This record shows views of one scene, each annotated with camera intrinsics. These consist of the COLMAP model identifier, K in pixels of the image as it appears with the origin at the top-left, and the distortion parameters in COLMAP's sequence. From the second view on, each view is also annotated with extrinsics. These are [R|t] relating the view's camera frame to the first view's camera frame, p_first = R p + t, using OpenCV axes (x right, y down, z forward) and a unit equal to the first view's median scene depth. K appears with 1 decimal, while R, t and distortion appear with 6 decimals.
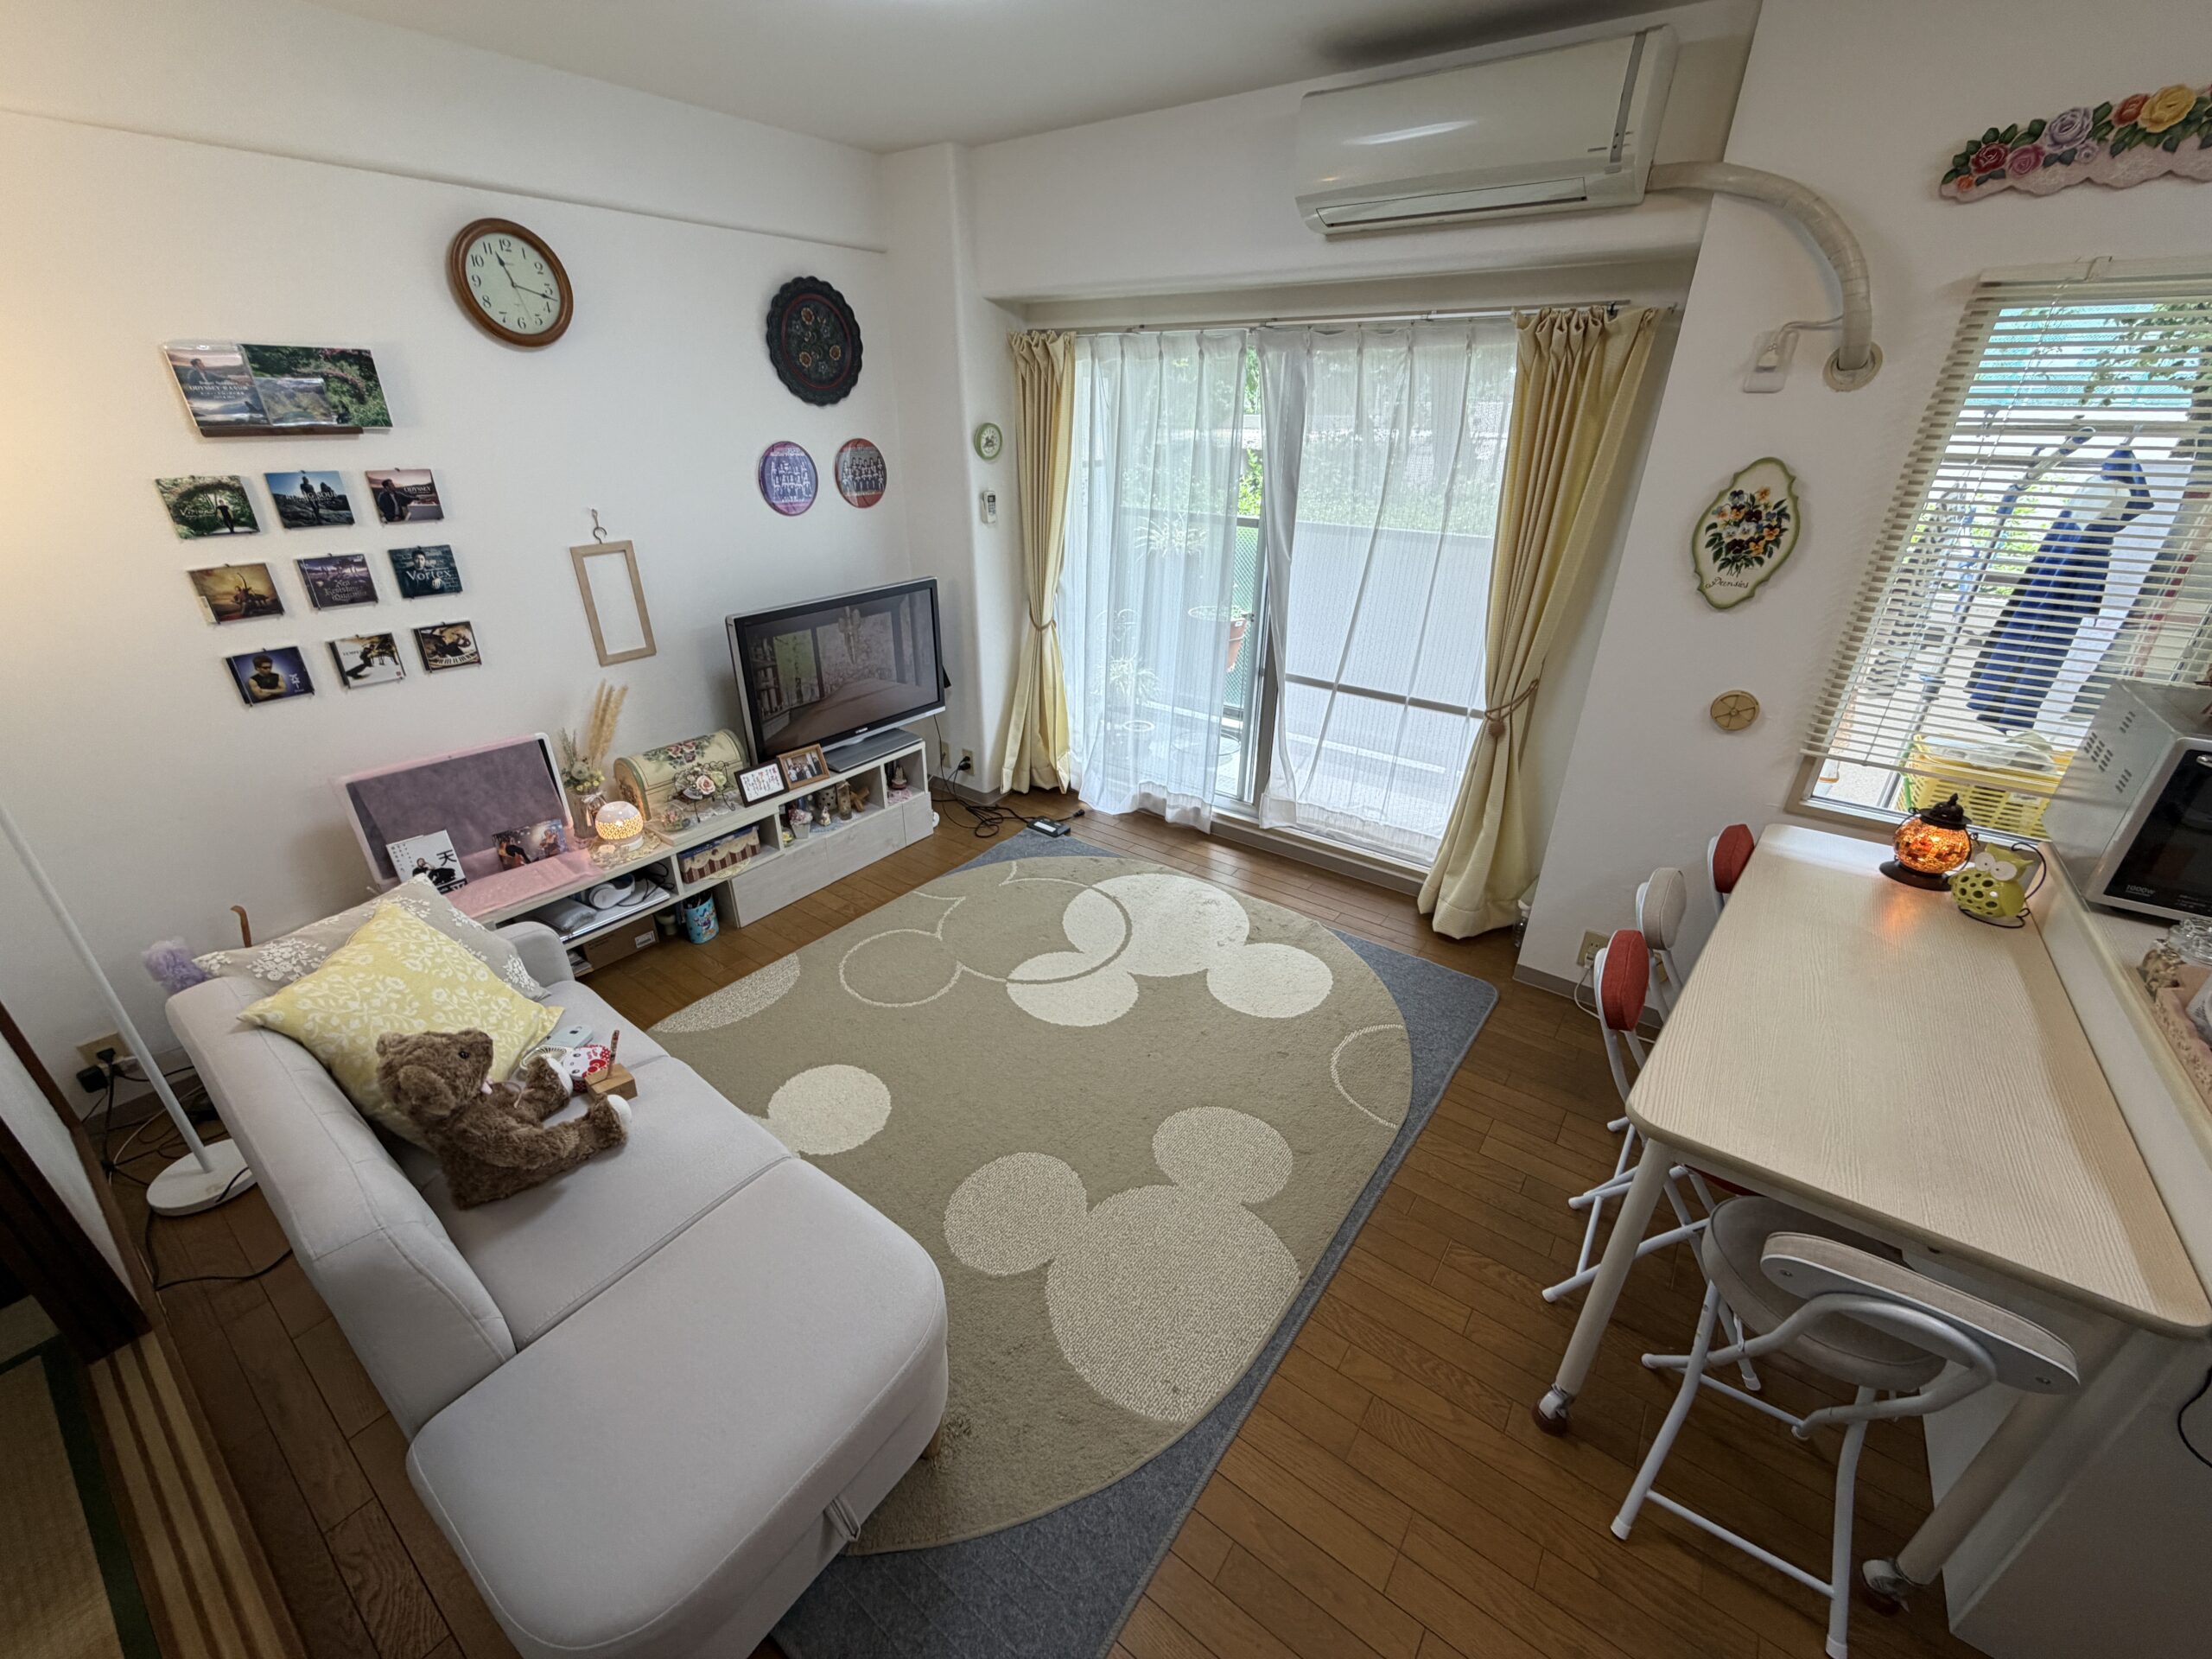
lens RADIAL K [[887.8, 0, 1100.8], [0, 887.8, 827.1], [0, 0, 1]] dist [0.018937, -0.003674]
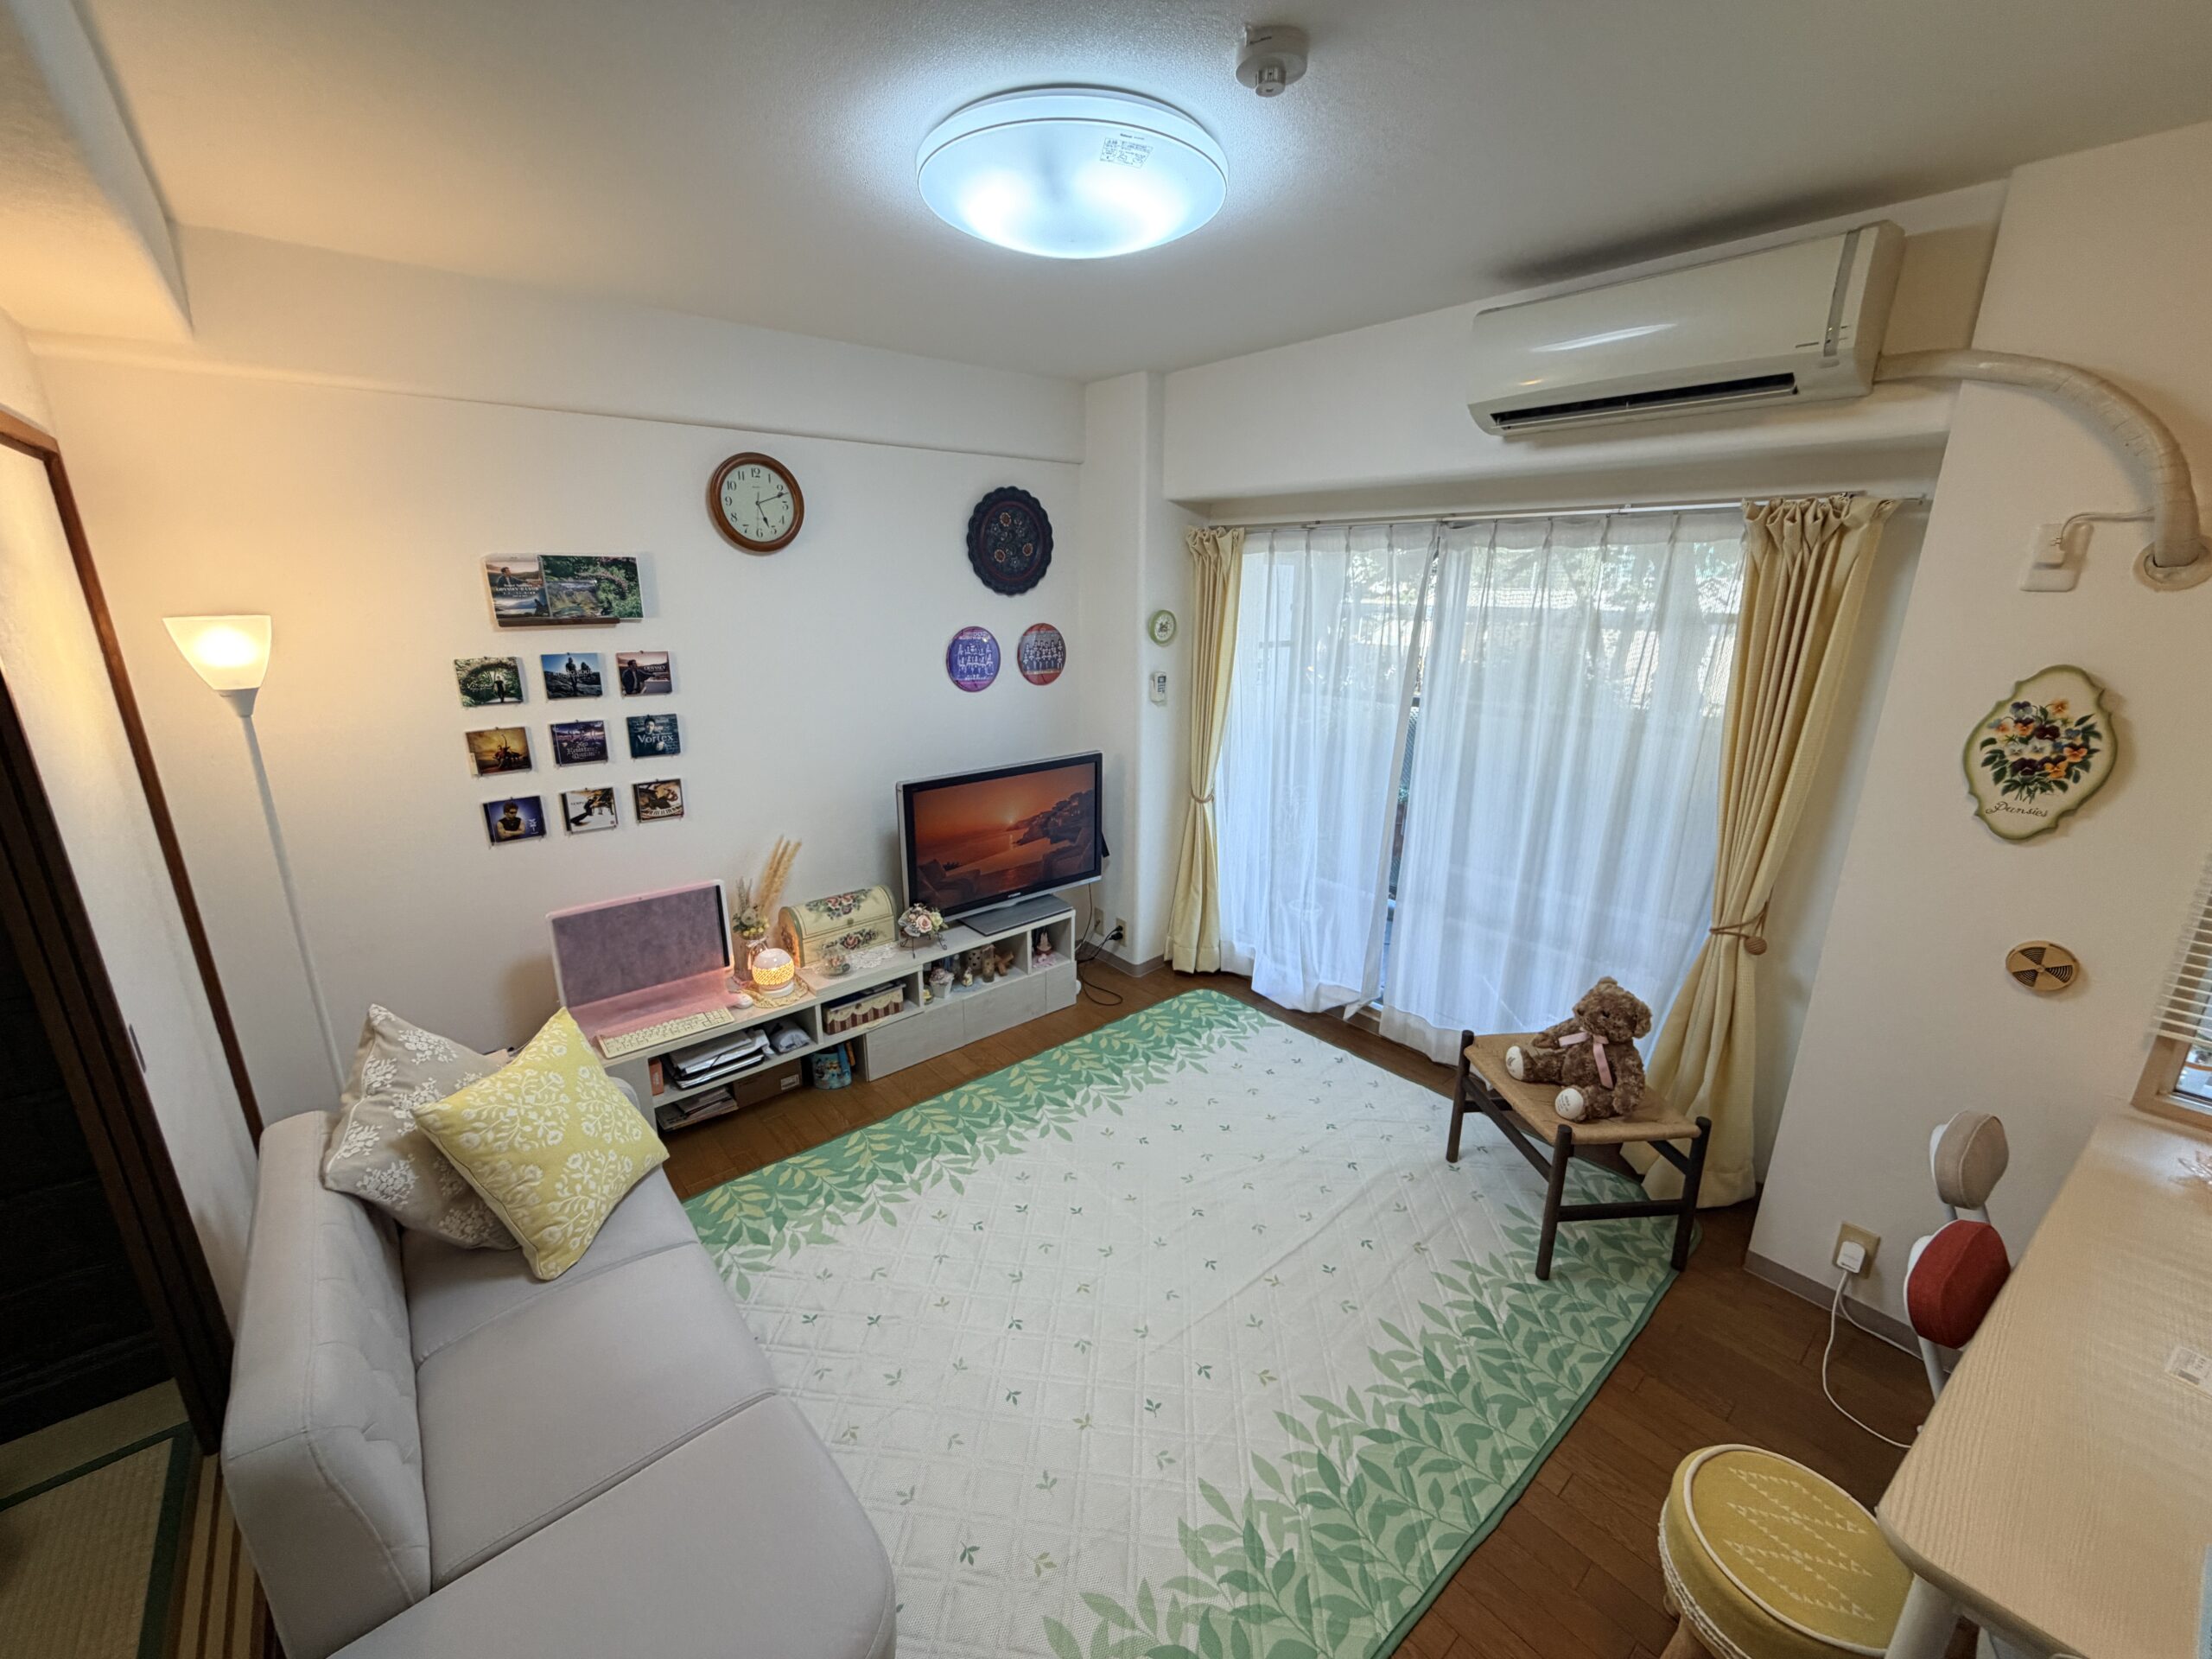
lens RADIAL K [[887.8, 0, 1115.4], [0, 887.8, 830.7], [0, 0, 1]] dist [0.018937, -0.003674]
pose [[0.973521, 0.061534, -0.220161, 0.080595], [-0.097032, 0.983256, -0.154248, -0.045718], [0.206983, 0.171527, 0.963191, 0.045058]]
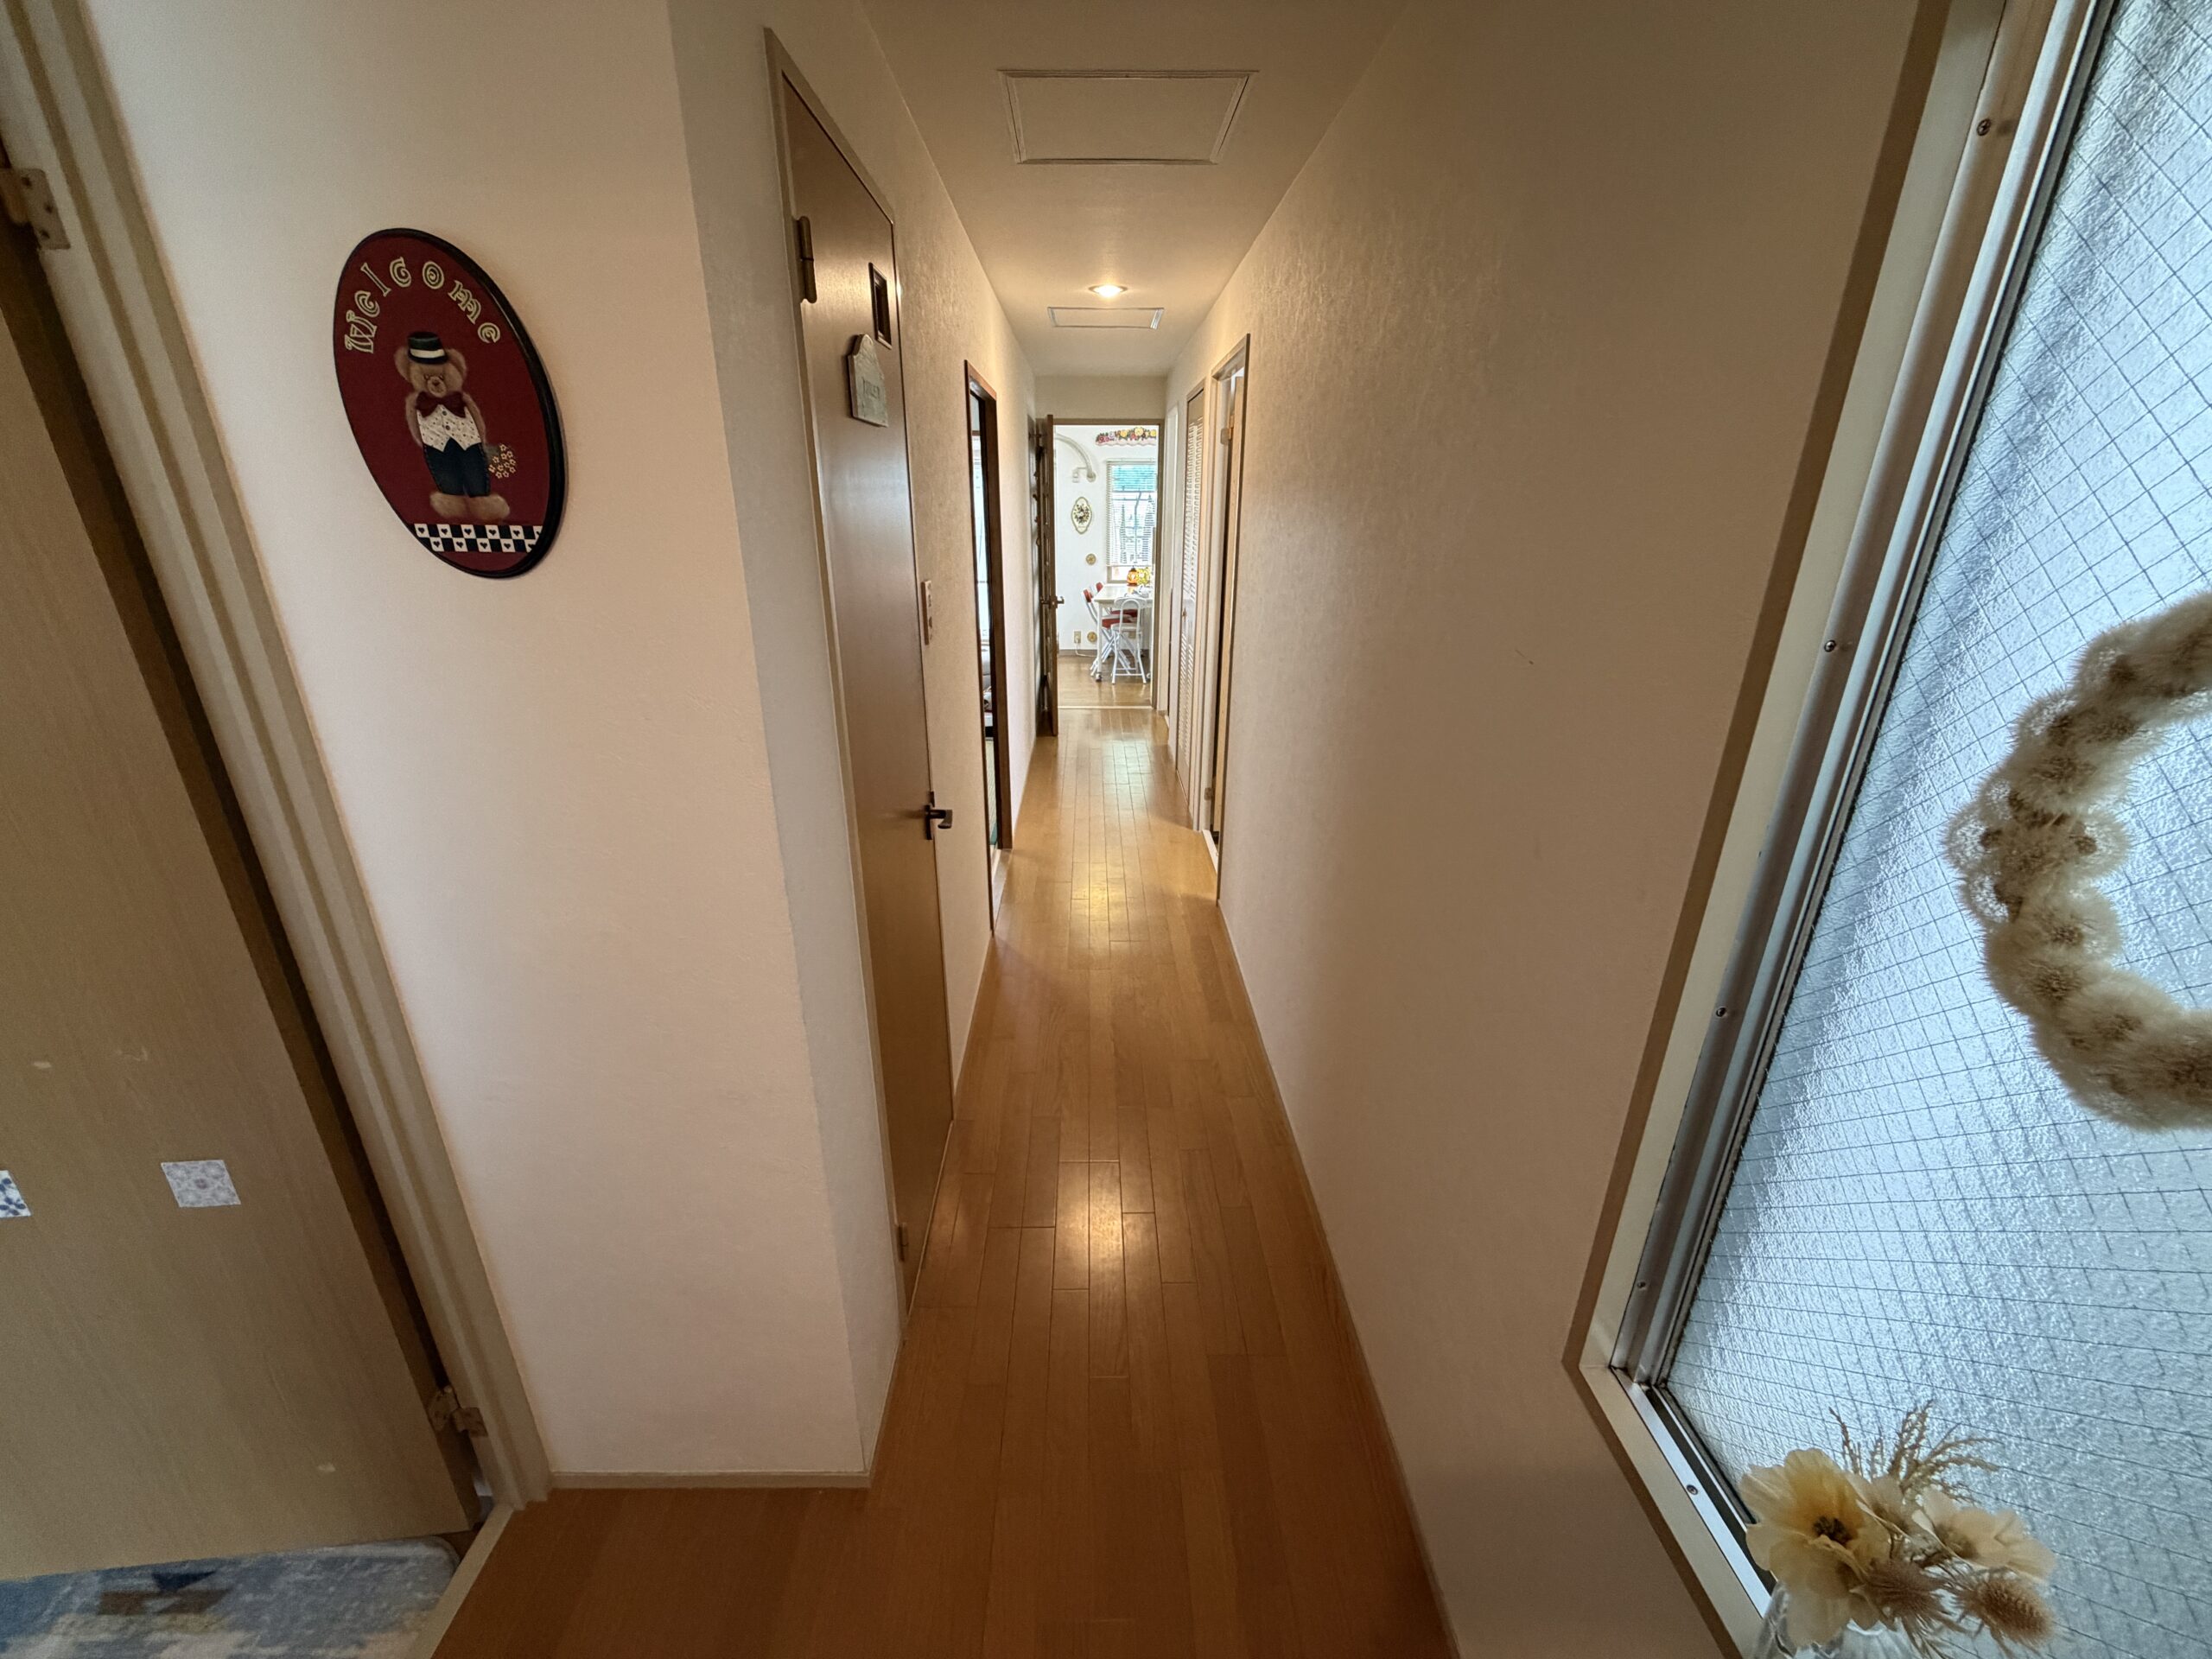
lens RADIAL K [[887.8, 0, 1101.0], [0, 887.8, 829.5], [0, 0, 1]] dist [0.018937, -0.003674]
pose [[0.799736, -0.222255, 0.557697, -1.796547], [0.269778, 0.962917, -0.003117, 1.087155], [-0.536323, 0.152947, 0.830039, -2.204395]]
